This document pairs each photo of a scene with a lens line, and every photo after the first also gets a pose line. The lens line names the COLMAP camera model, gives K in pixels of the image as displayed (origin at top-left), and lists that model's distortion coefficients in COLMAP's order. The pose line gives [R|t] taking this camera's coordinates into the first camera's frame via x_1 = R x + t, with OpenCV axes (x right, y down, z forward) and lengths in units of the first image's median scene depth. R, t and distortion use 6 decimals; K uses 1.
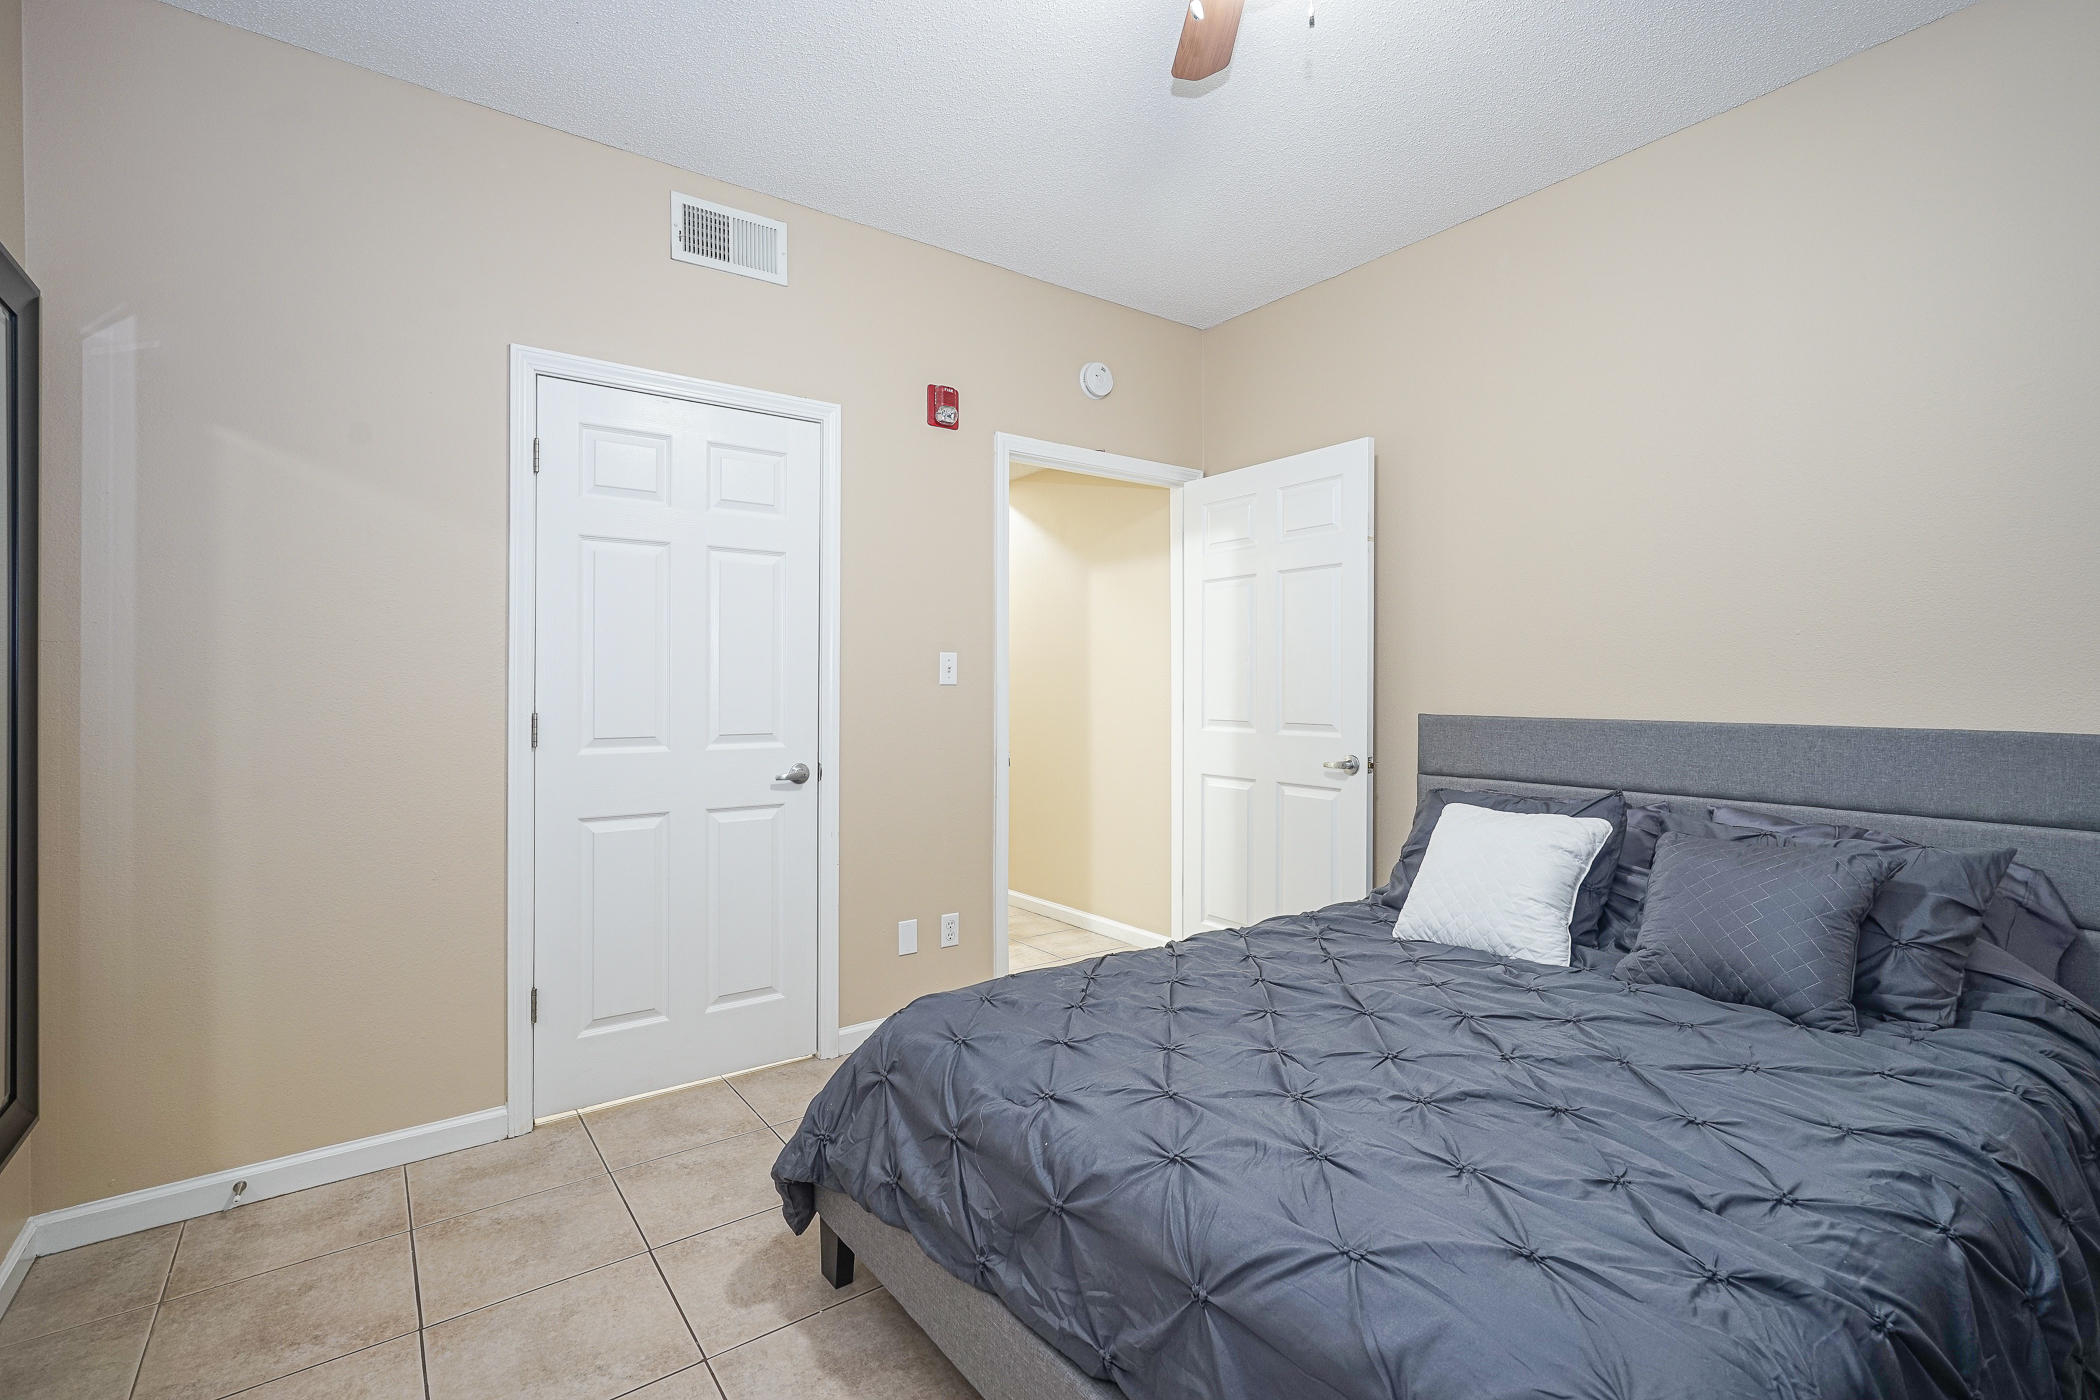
lens RADIAL K [[947.9, 0, 1050.0], [0, 947.9, 700.0], [0, 0, 1]] dist [0.013475, 0.000986]
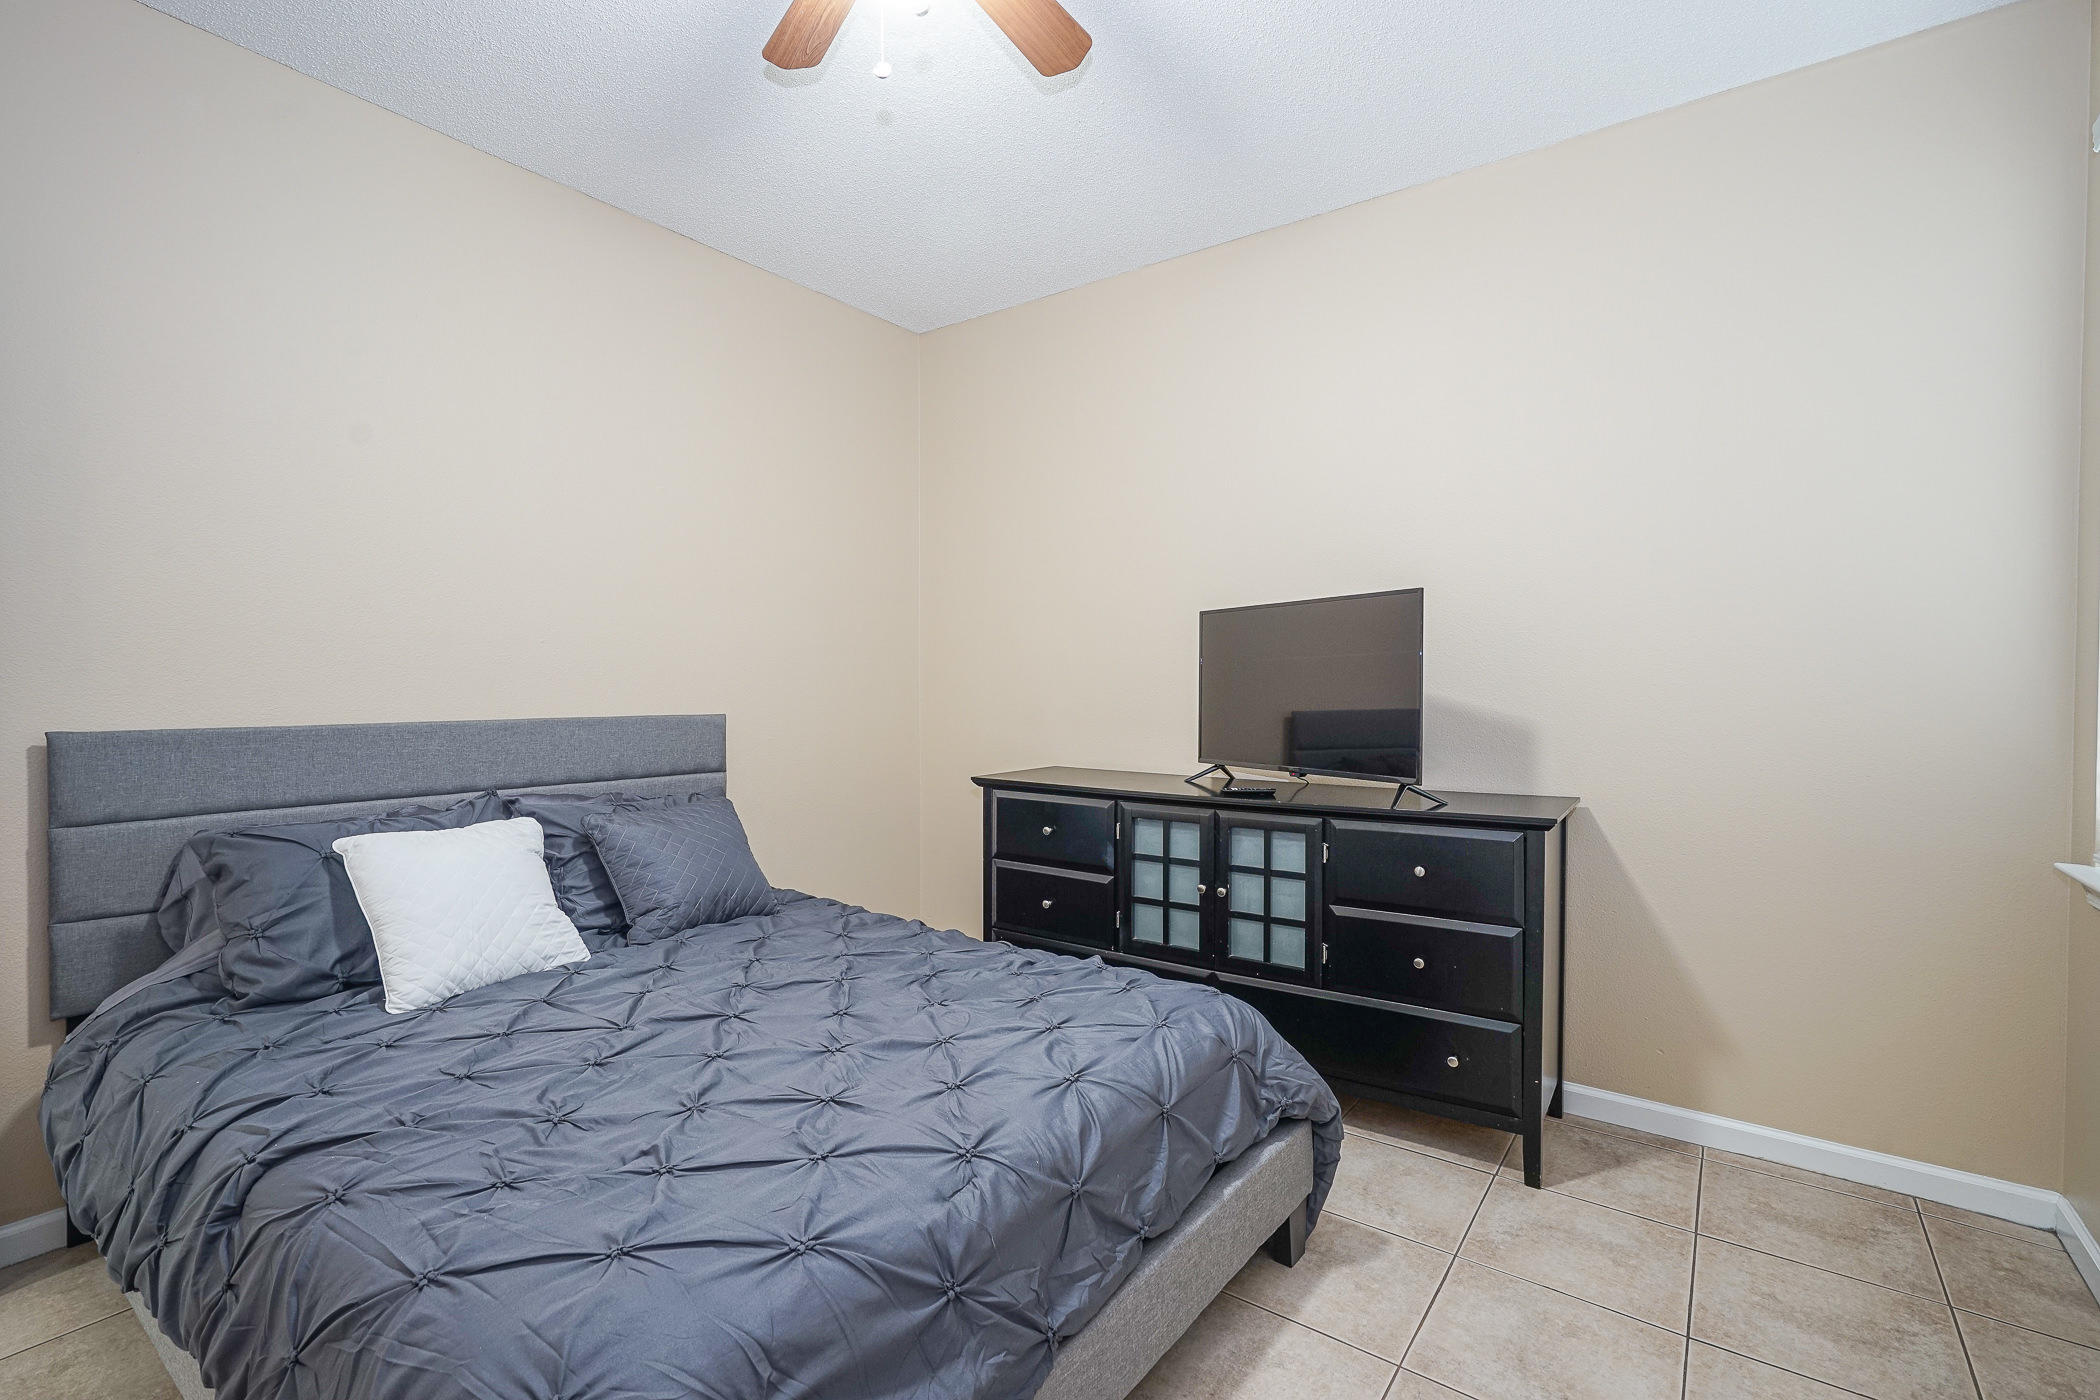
lens RADIAL K [[947.9, 0, 1050.0], [0, 947.9, 700.0], [0, 0, 1]] dist [0.013475, 0.000986]
pose [[-0.295473, -0.020055, 0.955141, -0.610407], [0.013973, 0.999582, 0.025310, -0.020504], [-0.955249, 0.020825, -0.295069, 0.832152]]
